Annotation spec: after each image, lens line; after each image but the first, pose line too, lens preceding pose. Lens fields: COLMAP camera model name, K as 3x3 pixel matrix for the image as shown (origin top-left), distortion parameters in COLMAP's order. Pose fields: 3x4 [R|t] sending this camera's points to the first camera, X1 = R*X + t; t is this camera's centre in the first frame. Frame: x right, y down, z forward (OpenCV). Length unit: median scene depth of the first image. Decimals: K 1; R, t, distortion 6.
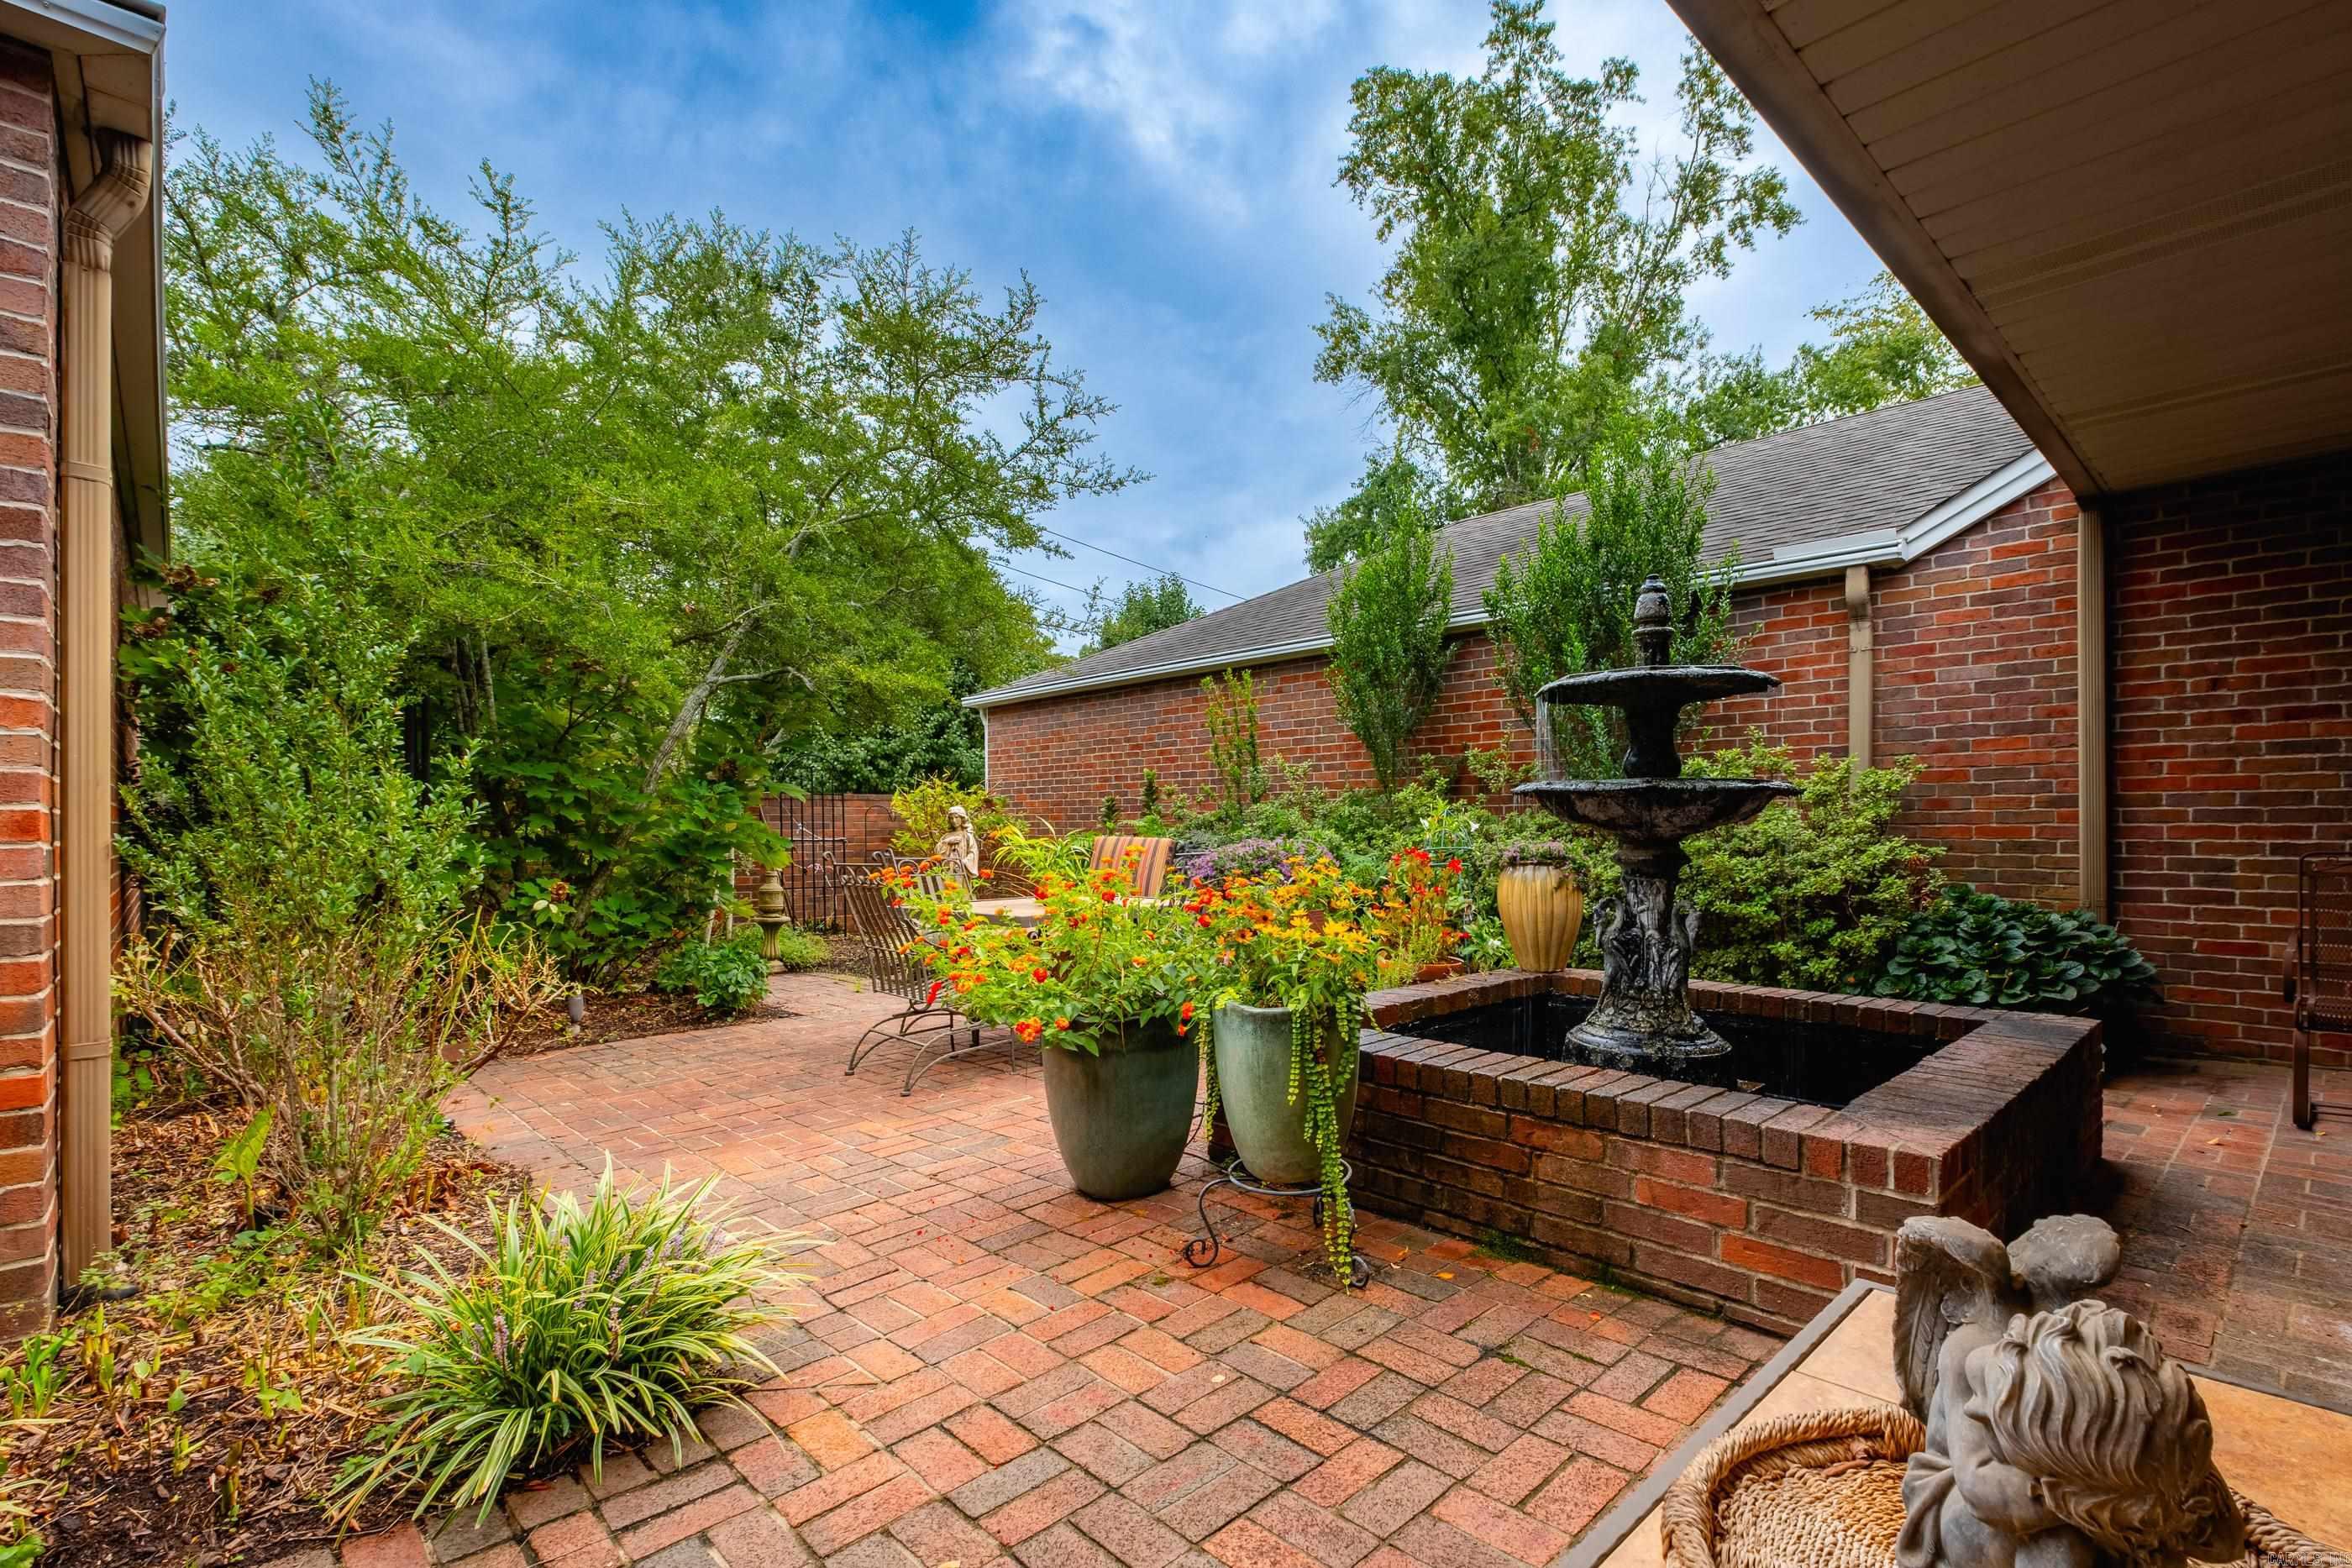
lens RADIAL K [[1068.8, 0, 1195.7], [0, 1068.8, 828.1], [0, 0, 1]] dist [0.015672, -0.010331]
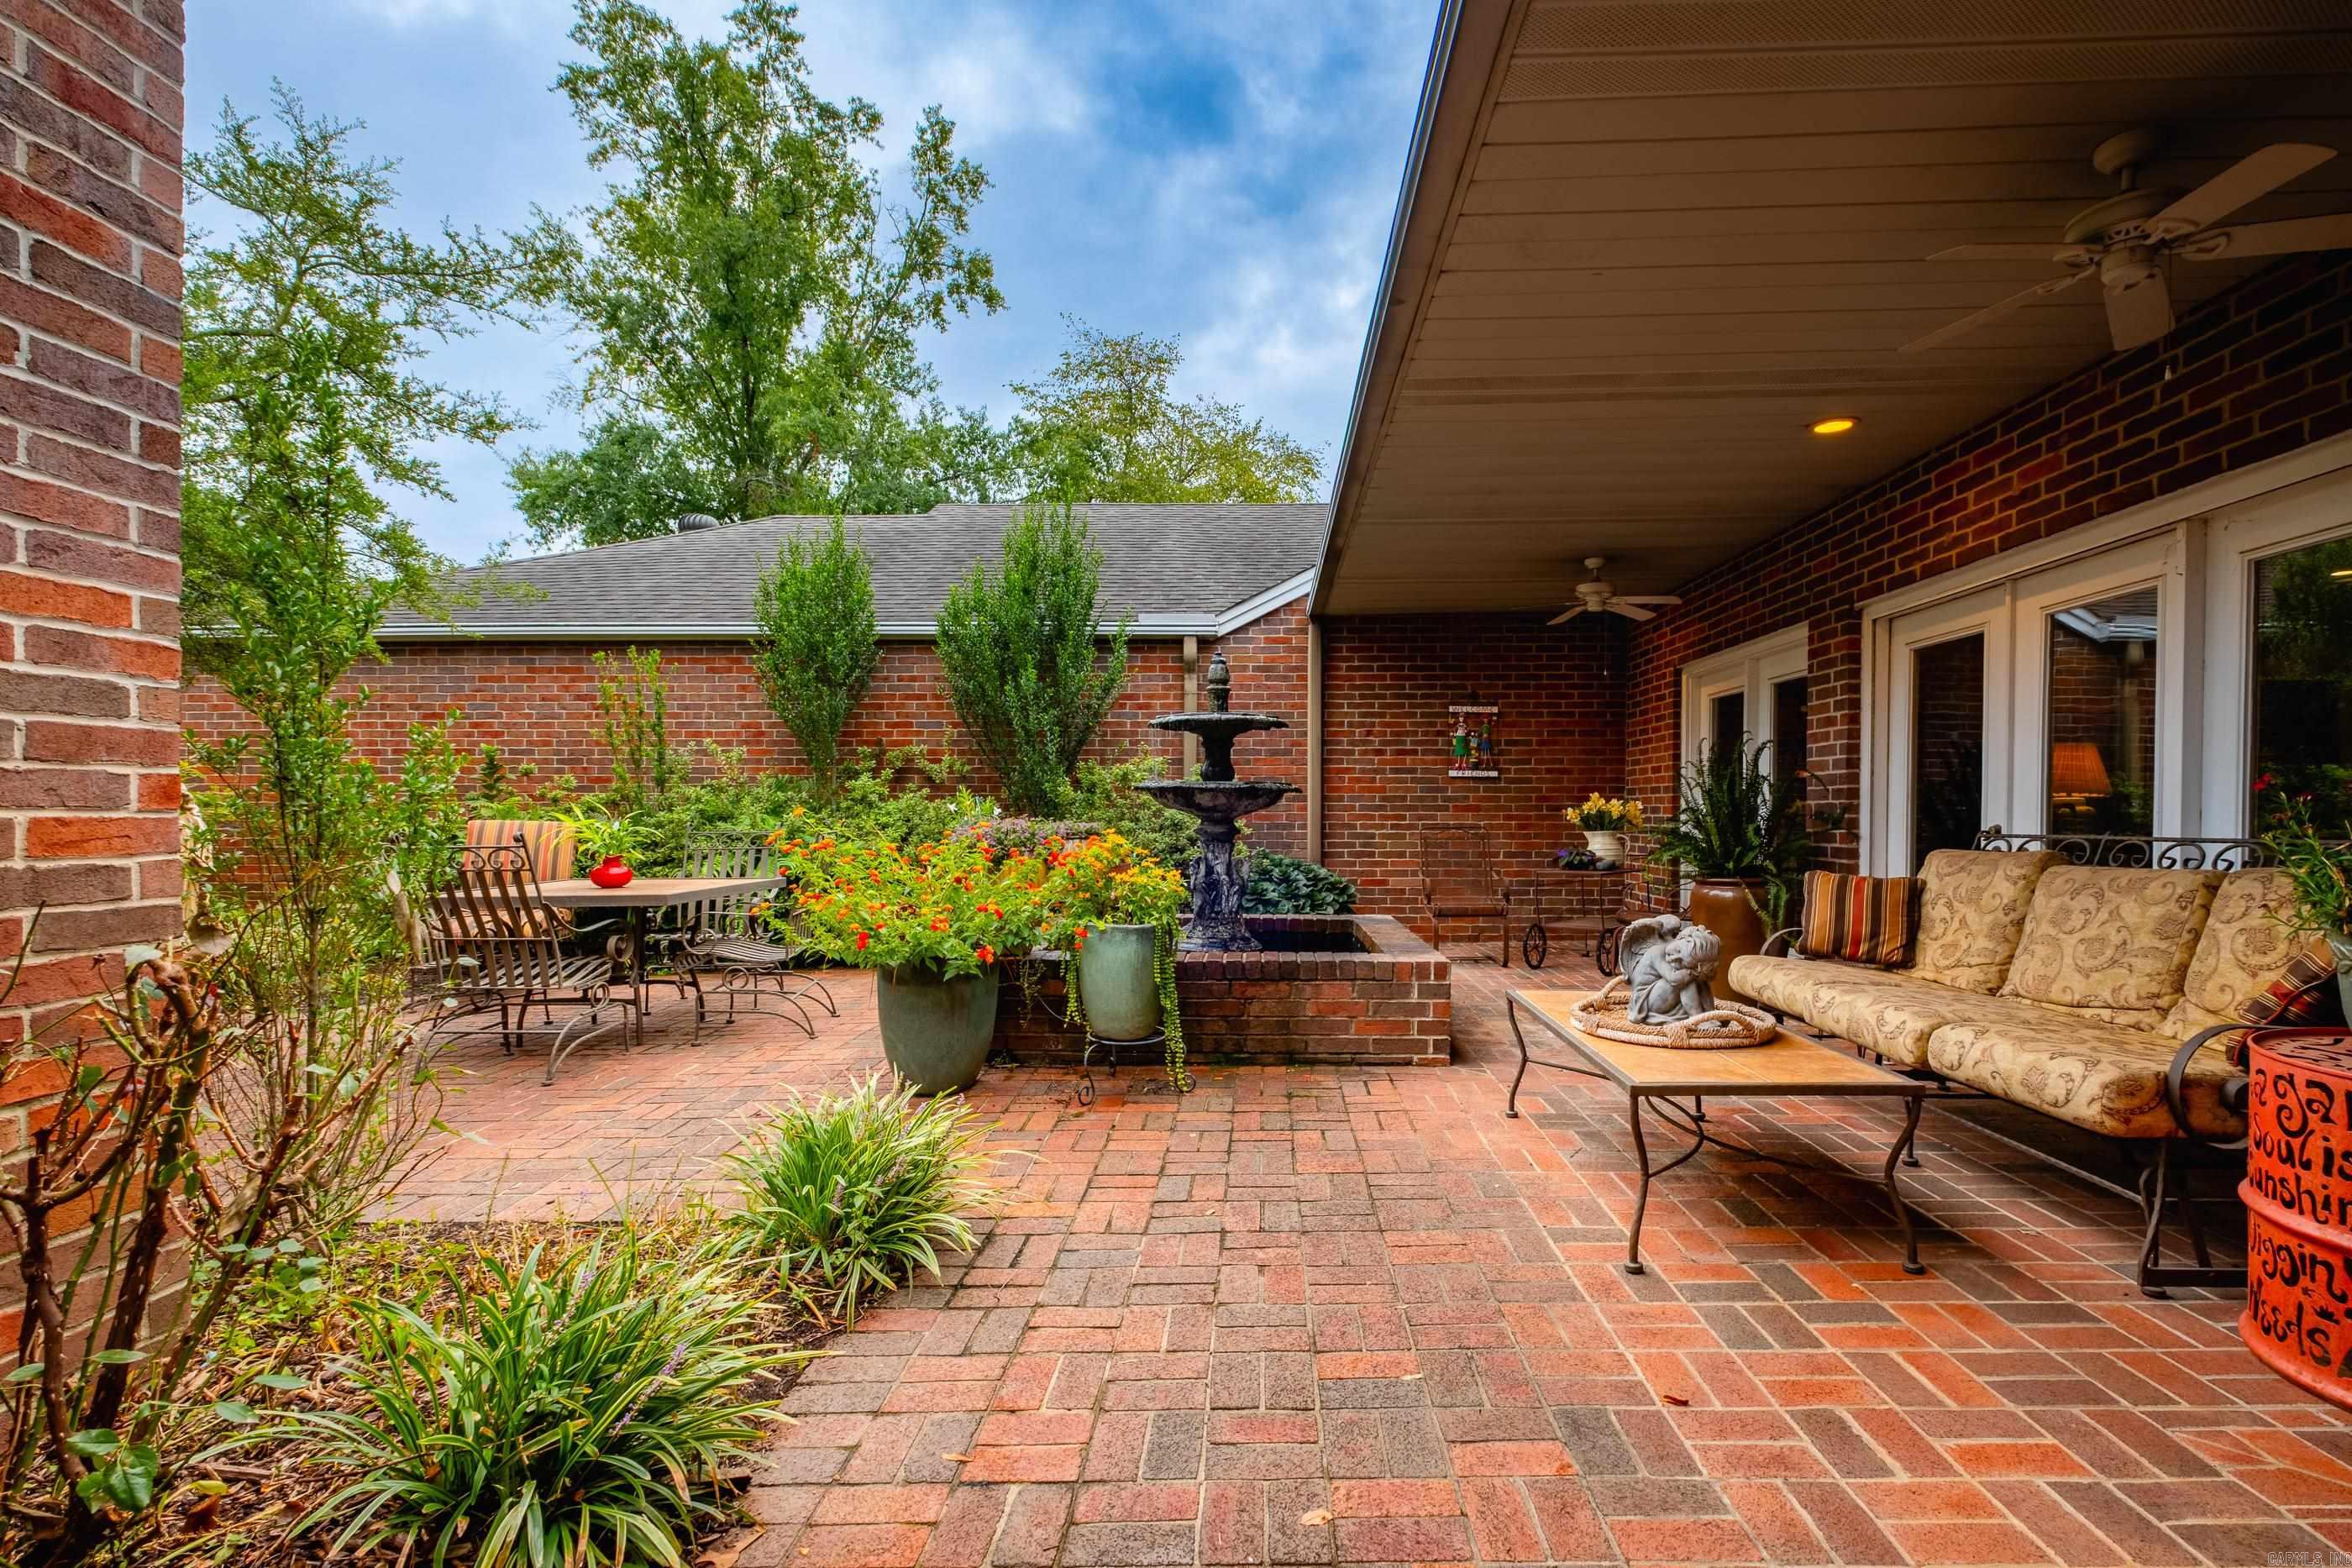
lens RADIAL K [[1068.8, 0, 1195.7], [0, 1068.8, 828.1], [0, 0, 1]] dist [0.015672, -0.010331]
pose [[0.732159, -0.003459, 0.681124, -0.106672], [-0.003741, 0.999952, 0.009099, 0.001578], [-0.681123, -0.009210, 0.732111, -0.021721]]
